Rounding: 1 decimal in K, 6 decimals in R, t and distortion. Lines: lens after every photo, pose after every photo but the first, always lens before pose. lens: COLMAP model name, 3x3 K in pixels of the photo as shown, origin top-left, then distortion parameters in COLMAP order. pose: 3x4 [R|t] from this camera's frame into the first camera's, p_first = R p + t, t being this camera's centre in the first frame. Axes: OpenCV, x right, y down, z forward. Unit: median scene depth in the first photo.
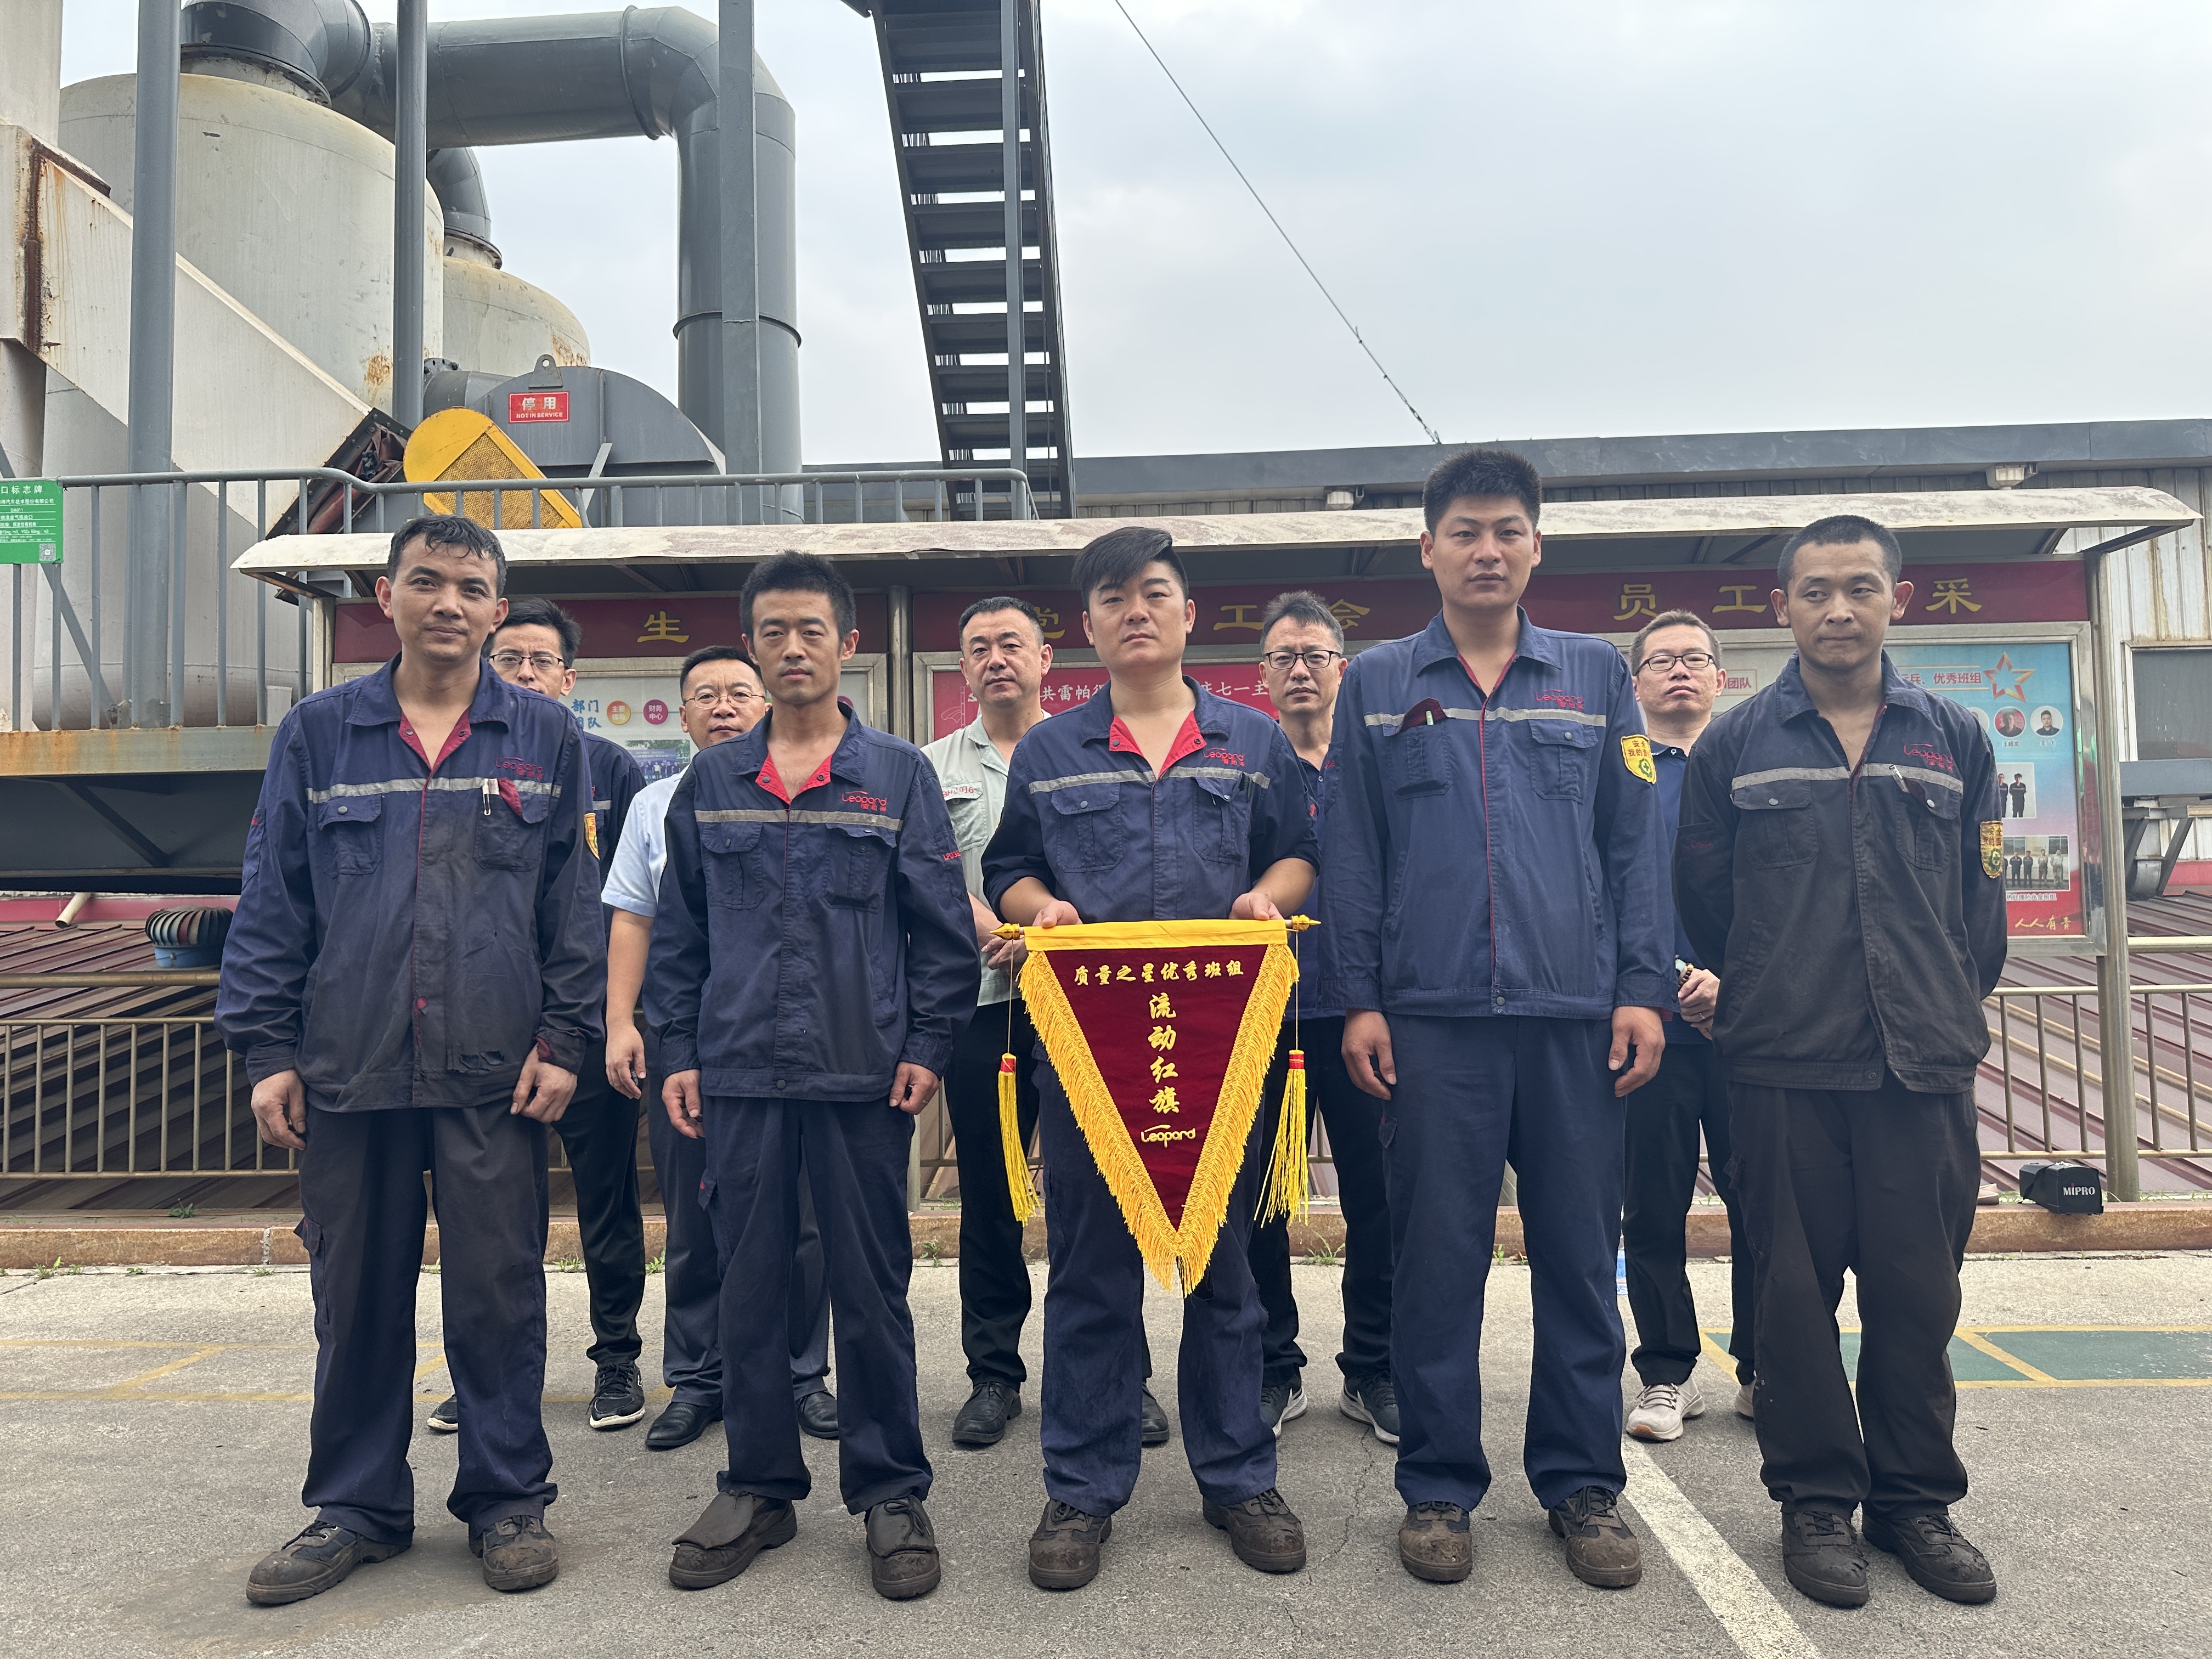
lens RADIAL K [[1568.5, 0, 1103.6], [0, 1568.5, 820.6], [0, 0, 1]] dist [0.025428, -0.032052]
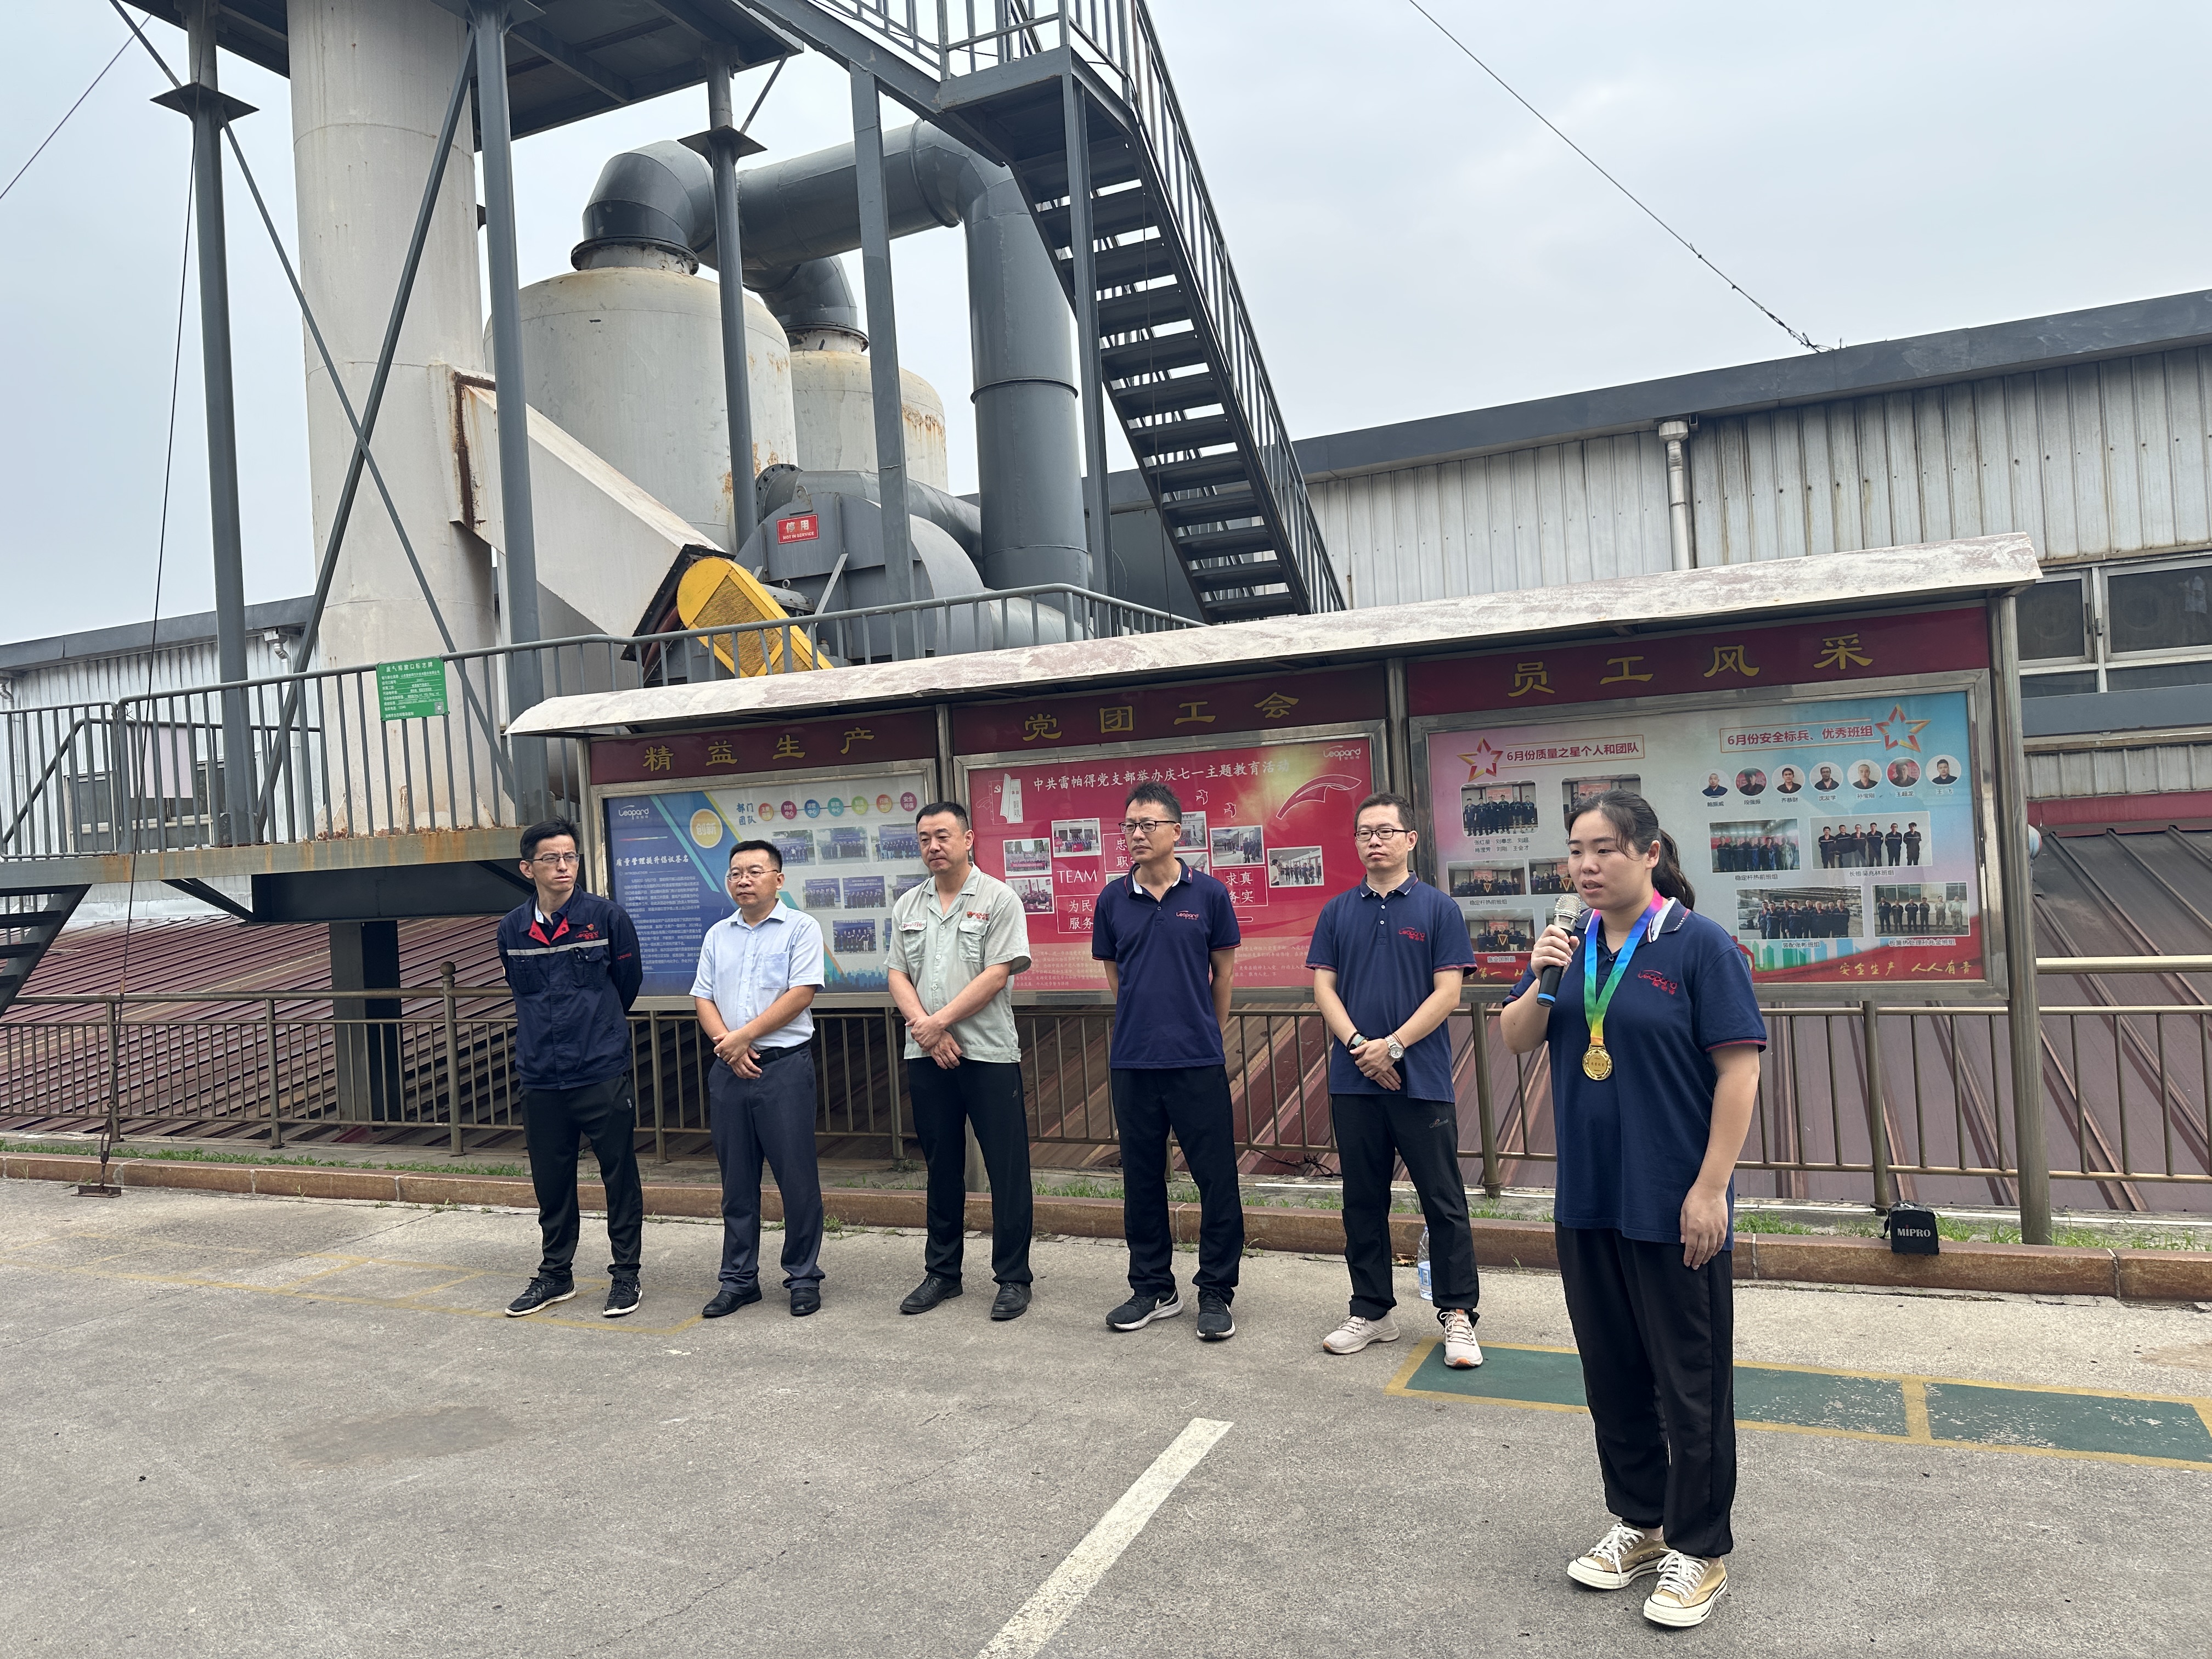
lens RADIAL K [[1559.4, 0, 1085.6], [0, 1559.4, 814.7], [0, 0, 1]] dist [0.071068, -0.108660]
pose [[0.929865, -0.041543, -0.365547, 0.351695], [0.065088, 0.996507, 0.052320, -0.095587], [0.362097, -0.072444, 0.929321, -0.115701]]
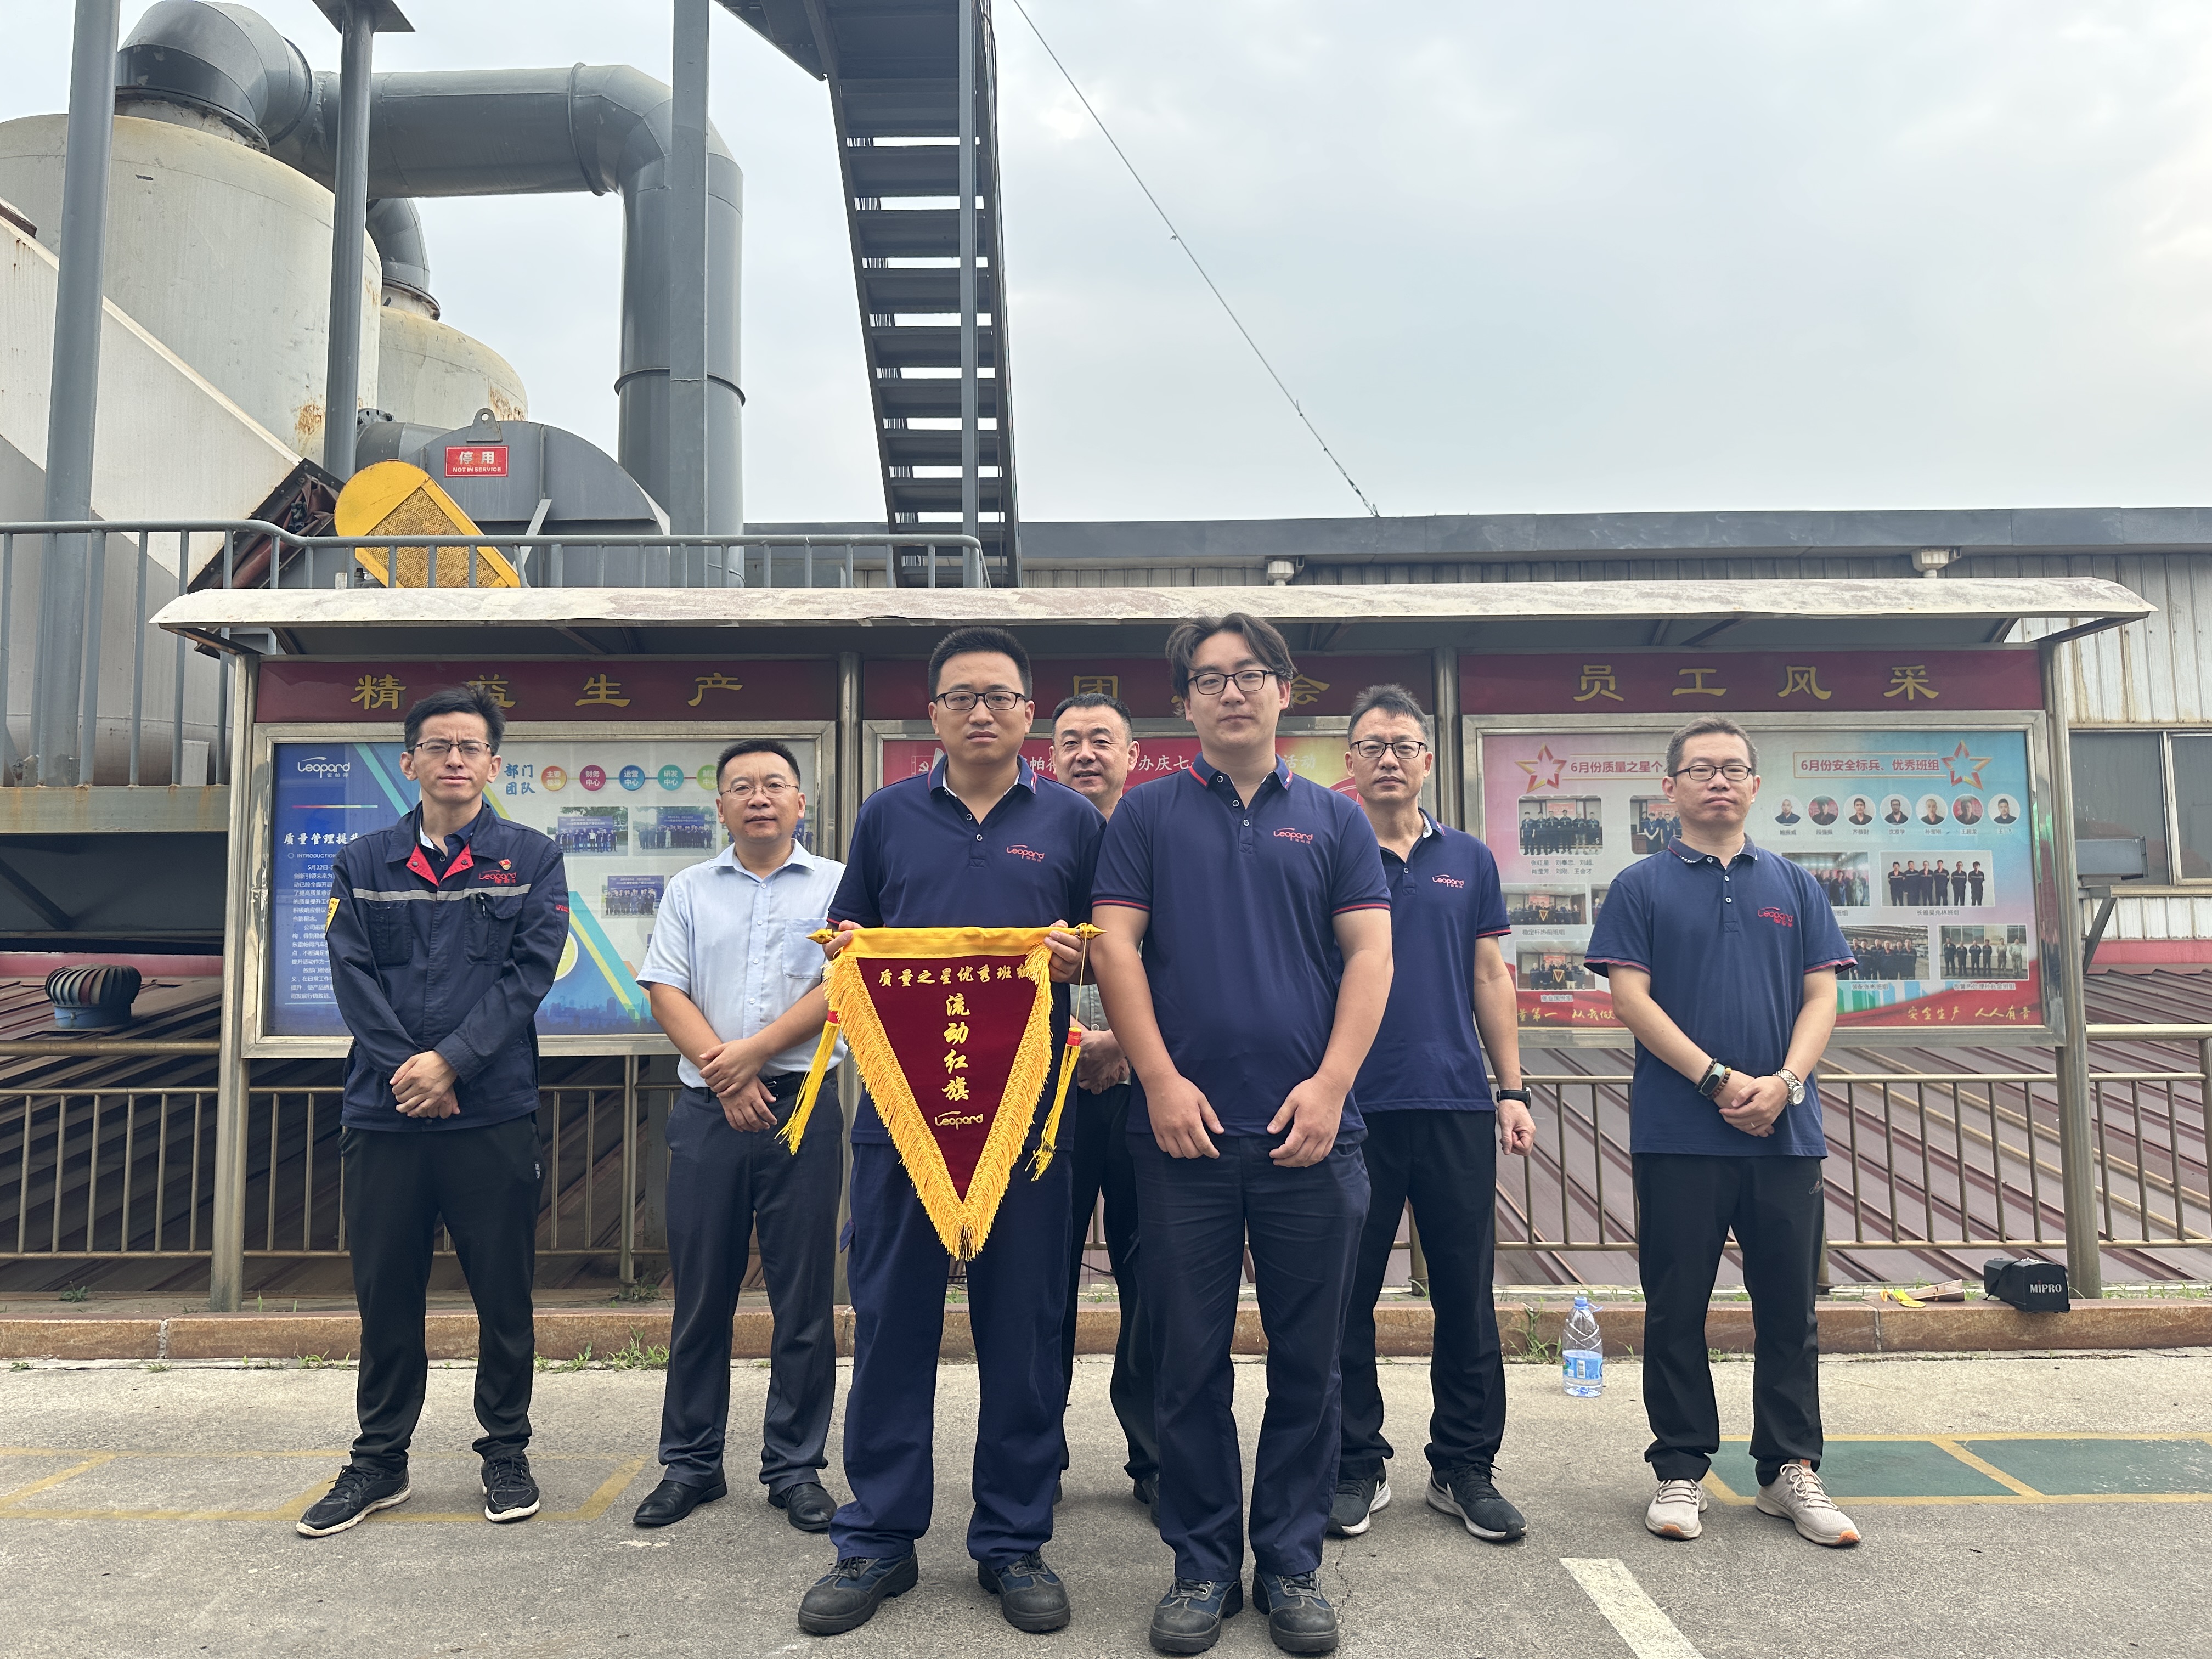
lens RADIAL K [[1566.9, 0, 1089.8], [0, 1566.9, 822.0], [0, 0, 1]] dist [0.028382, -0.033949]
pose [[0.999236, 0.014086, 0.036453, -0.012171], [-0.012718, 0.999216, -0.037492, -0.007982], [-0.036953, 0.037000, 0.998632, 0.020405]]
